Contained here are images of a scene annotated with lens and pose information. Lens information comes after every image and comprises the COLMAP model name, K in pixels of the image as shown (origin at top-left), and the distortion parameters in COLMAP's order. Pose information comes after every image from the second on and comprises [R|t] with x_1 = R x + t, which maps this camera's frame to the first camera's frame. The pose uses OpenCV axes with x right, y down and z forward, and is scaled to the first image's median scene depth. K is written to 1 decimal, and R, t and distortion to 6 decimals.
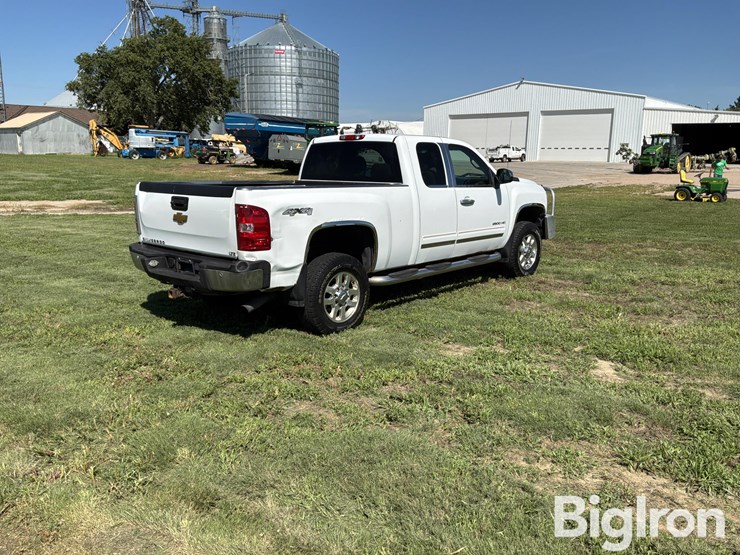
lens RADIAL K [[612.9, 0, 364.9], [0, 612.9, 277.8], [0, 0, 1]] dist [0.082070, -0.138522]
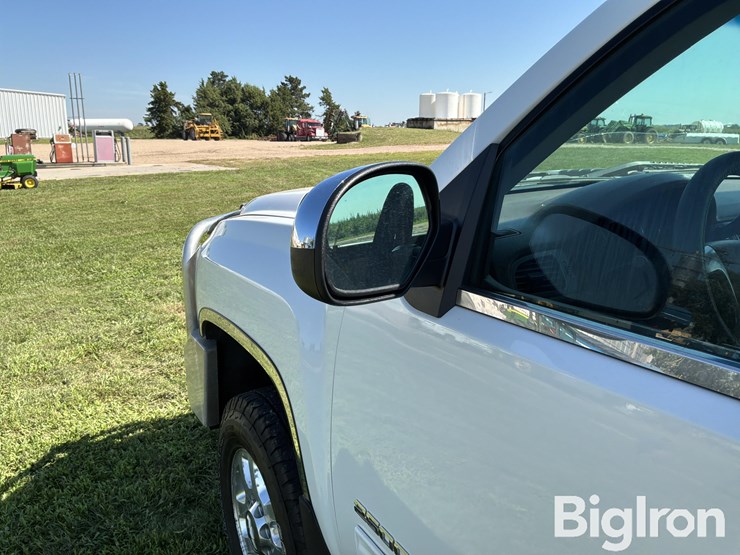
lens RADIAL K [[617.9, 0, 371.1], [0, 617.9, 281.6], [0, 0, 1]] dist [0.058402, -0.065078]
pose [[0.308008, -0.233225, 0.922354, -0.010420], [0.191597, 0.964830, 0.179984, -0.031569], [-0.931891, 0.121284, 0.341861, 0.169651]]
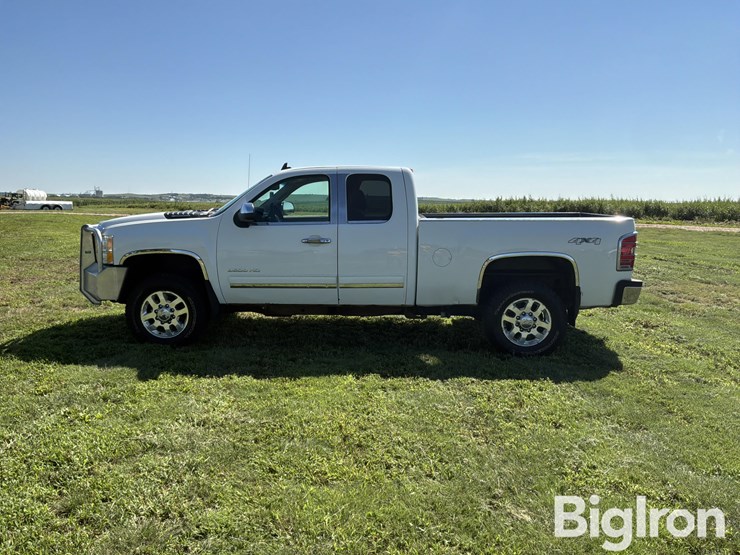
lens RADIAL K [[612.9, 0, 372.6], [0, 612.9, 276.5], [0, 0, 1]] dist [0.082070, -0.138522]
pose [[-0.647307, -0.107255, 0.754646, -0.100648], [0.133117, 0.958928, 0.250473, -0.043495], [-0.750515, 0.262589, -0.606443, 0.227904]]
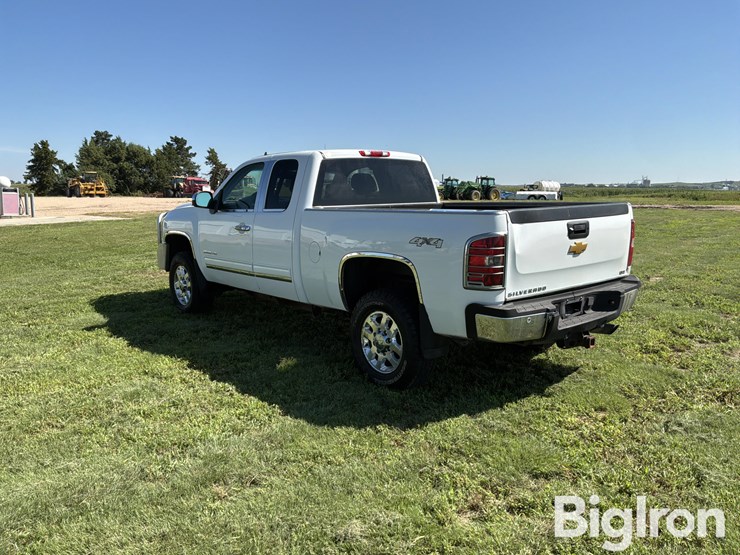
lens RADIAL K [[612.9, 0, 368.5], [0, 612.9, 280.2], [0, 0, 1]] dist [0.082070, -0.138522]
pose [[0.139650, -0.153775, 0.978188, -0.120648], [0.196385, 0.972546, 0.124851, -0.022428], [-0.970531, 0.174666, 0.166015, 0.121078]]
